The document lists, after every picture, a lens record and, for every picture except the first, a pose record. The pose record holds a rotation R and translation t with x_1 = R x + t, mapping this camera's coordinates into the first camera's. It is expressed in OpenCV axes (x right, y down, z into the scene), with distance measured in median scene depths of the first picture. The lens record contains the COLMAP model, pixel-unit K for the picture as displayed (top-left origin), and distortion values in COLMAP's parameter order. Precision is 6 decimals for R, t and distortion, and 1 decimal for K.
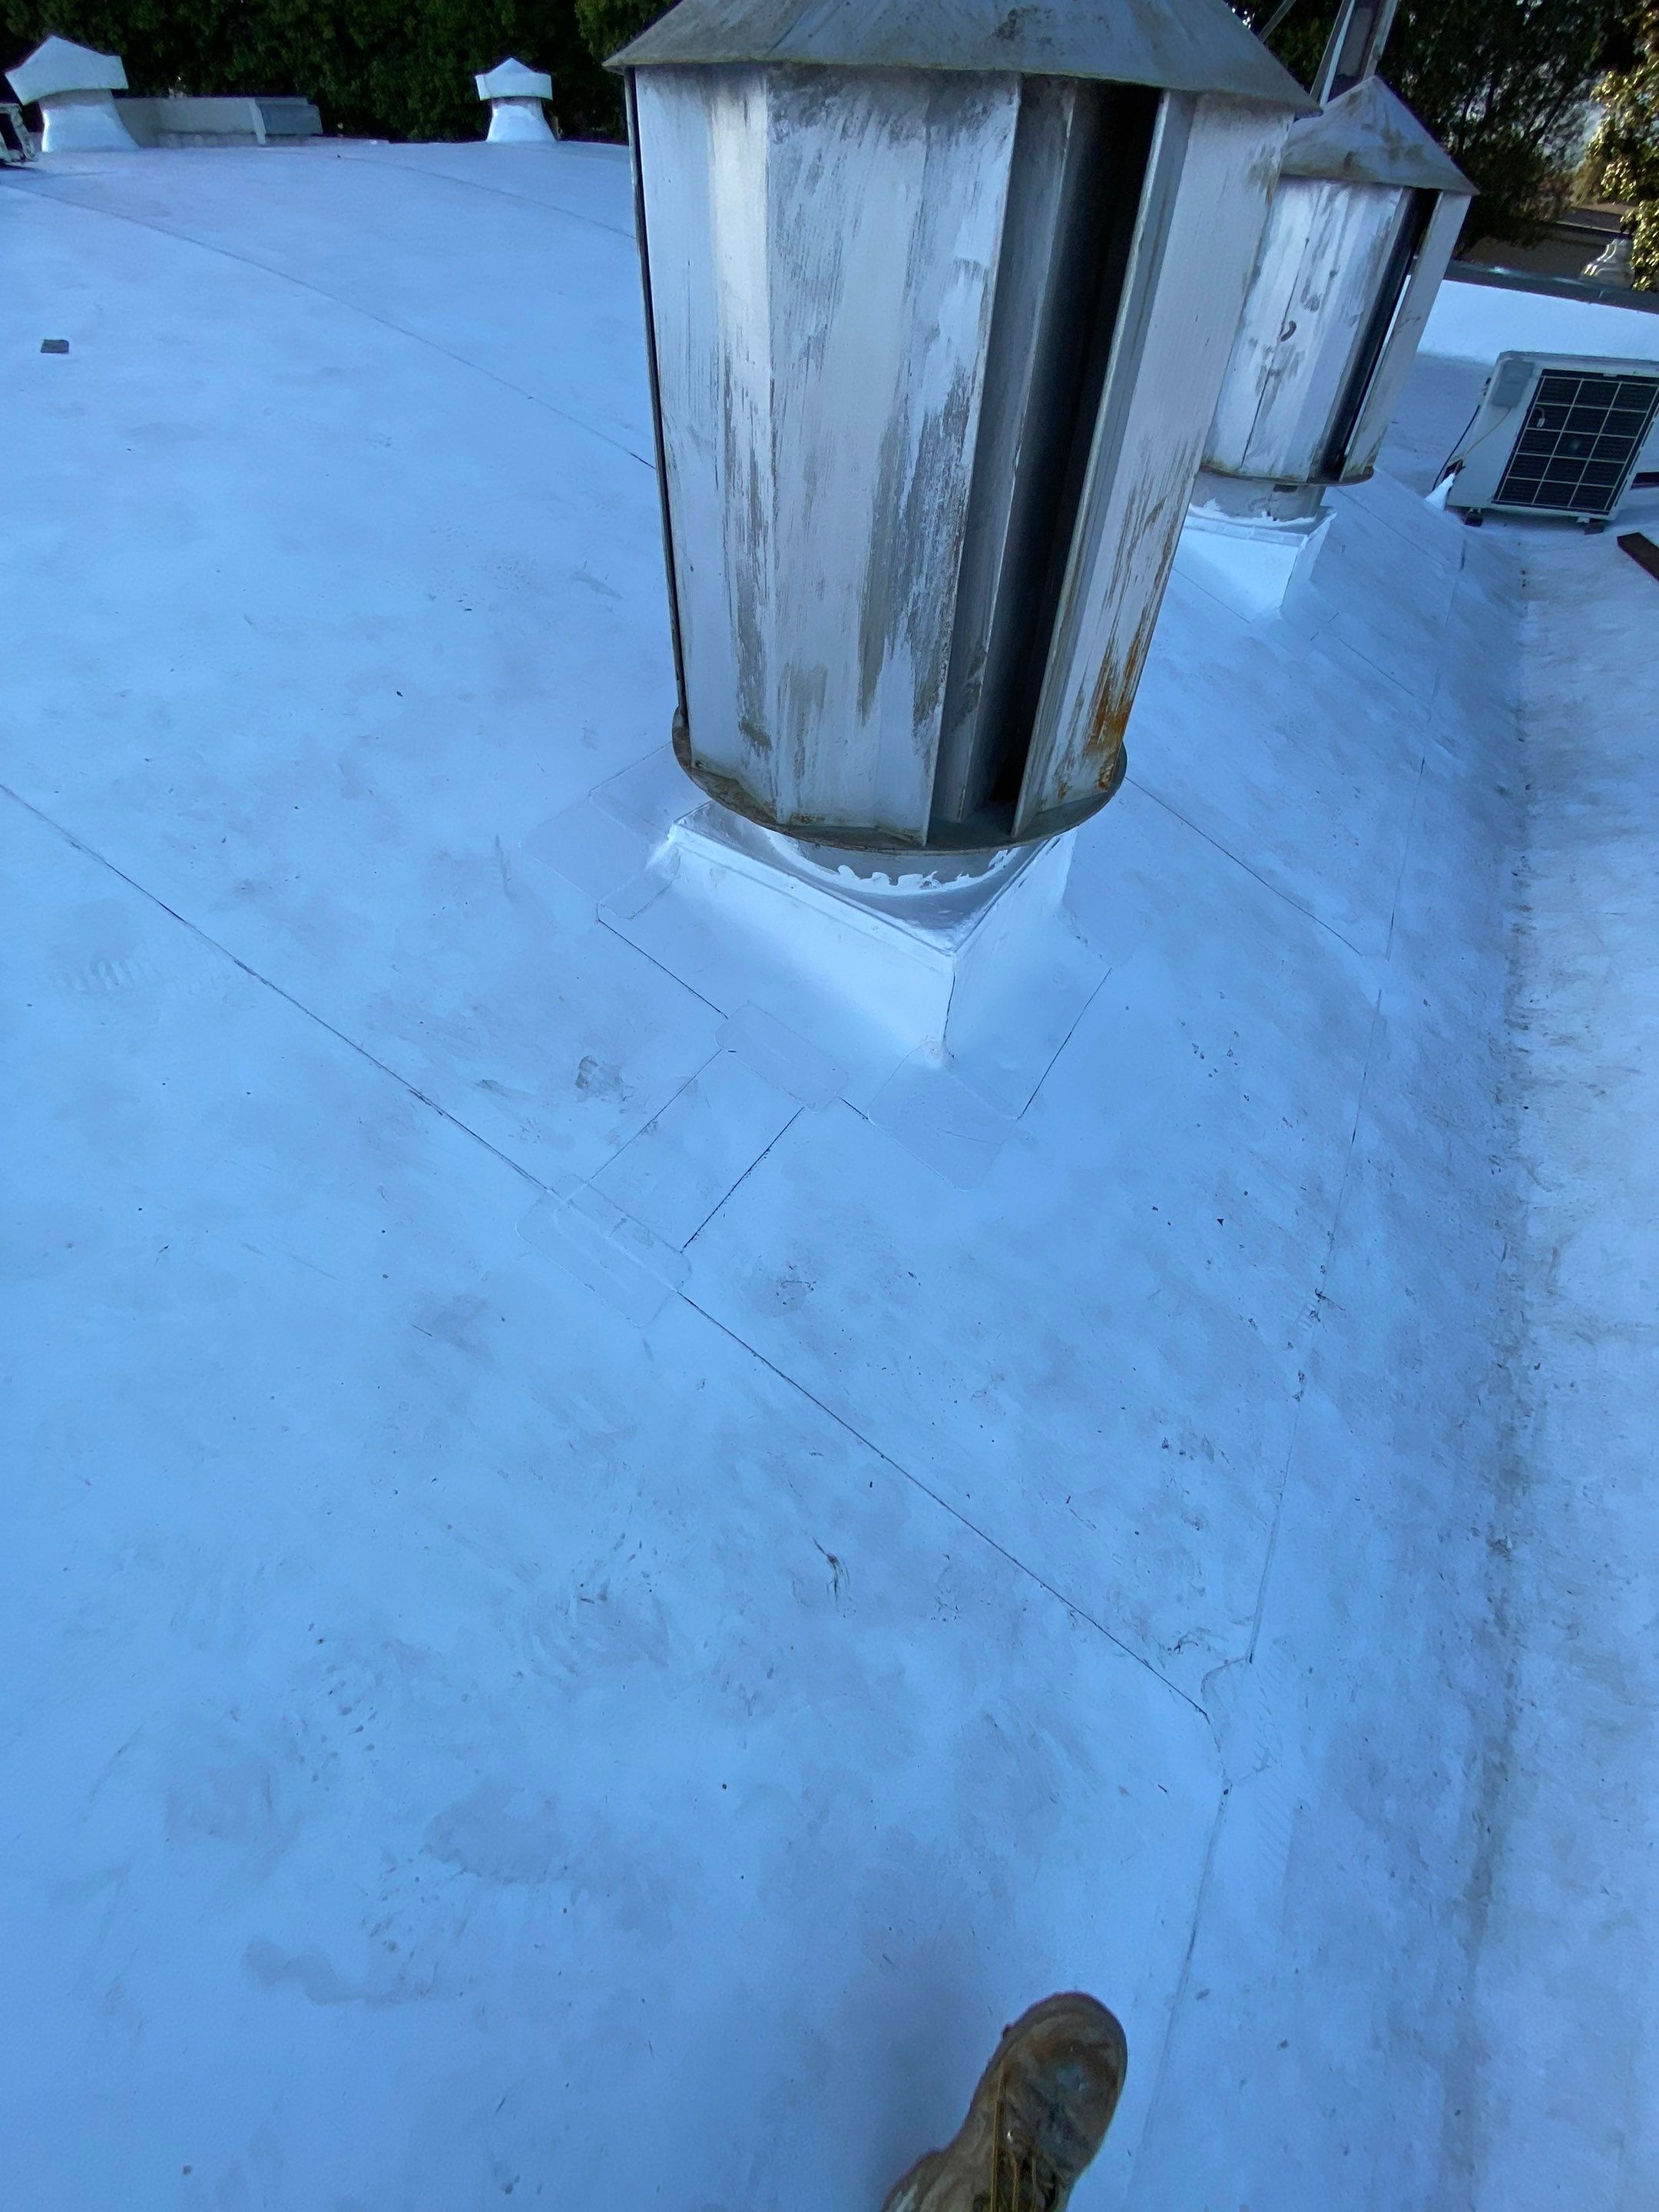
lens RADIAL K [[904.6, 0, 840.2], [0, 904.6, 1094.1], [0, 0, 1]] dist [-0.000741, -0.012790]
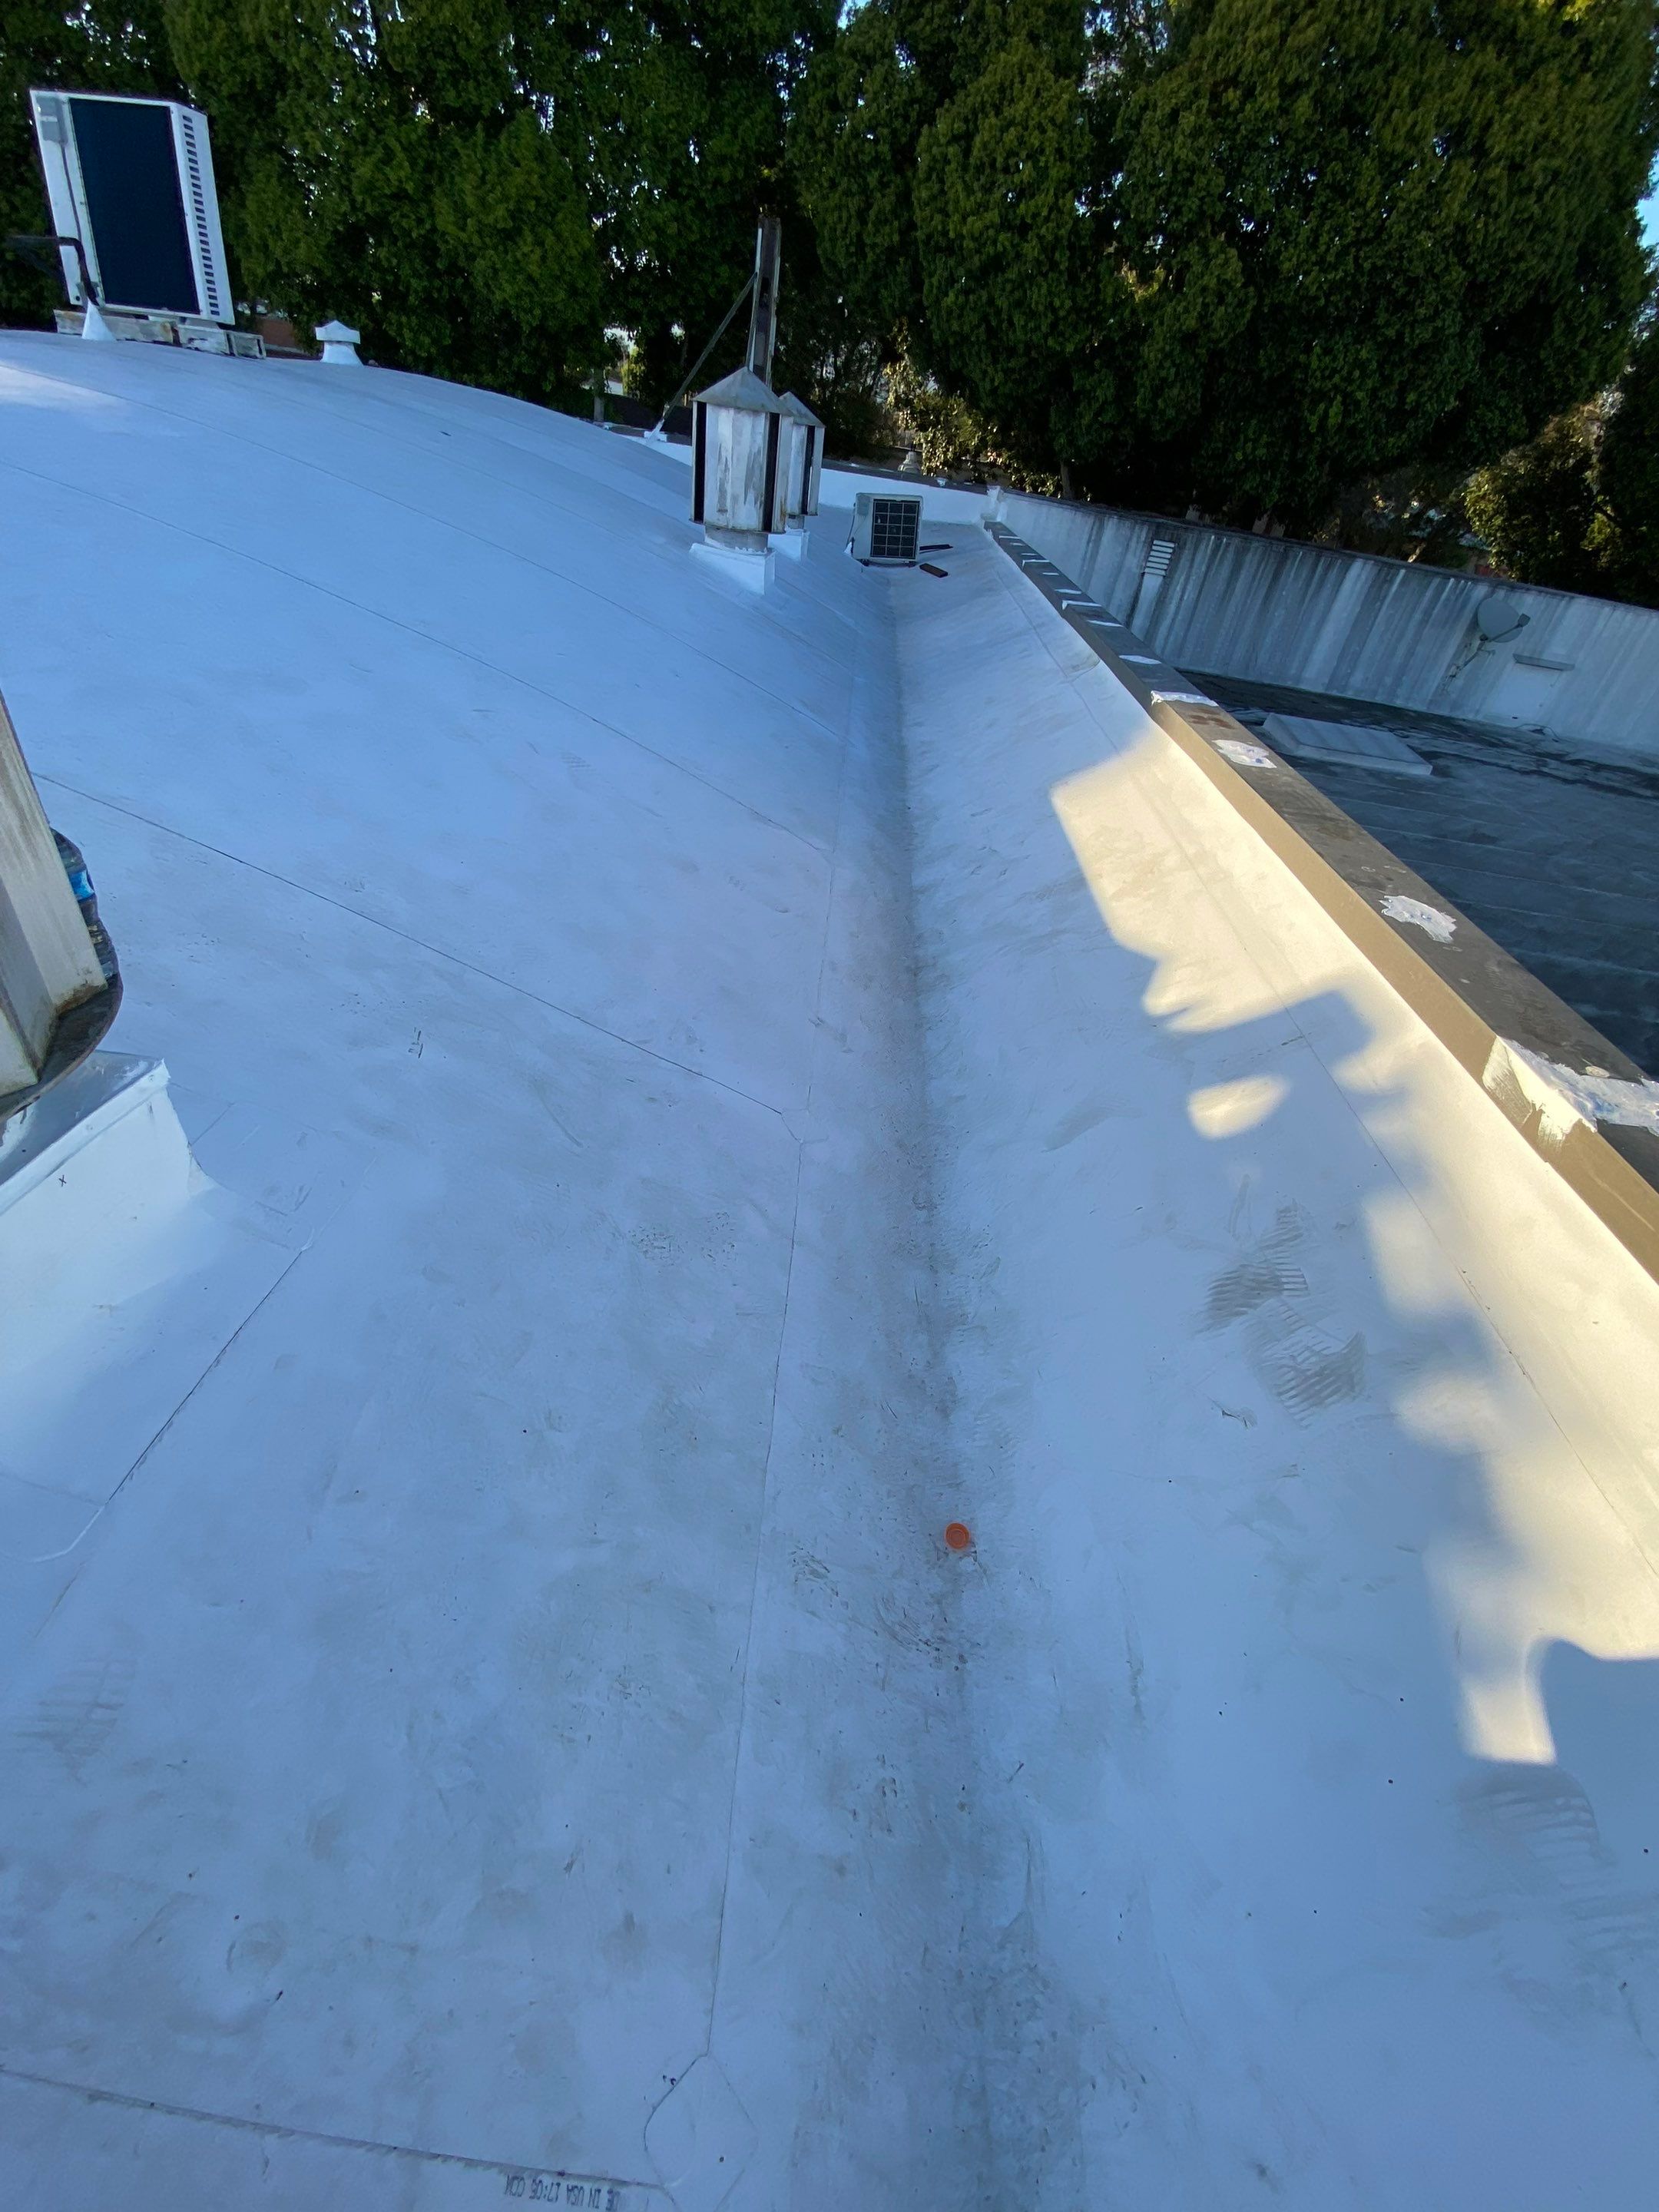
lens RADIAL K [[904.6, 0, 840.2], [0, 904.6, 1094.1], [0, 0, 1]] dist [-0.000741, -0.012790]
pose [[0.891068, -0.206898, 0.403969, -0.549955], [0.262312, 0.961111, -0.086357, 0.834258], [-0.370392, 0.182916, 0.910687, -0.816112]]
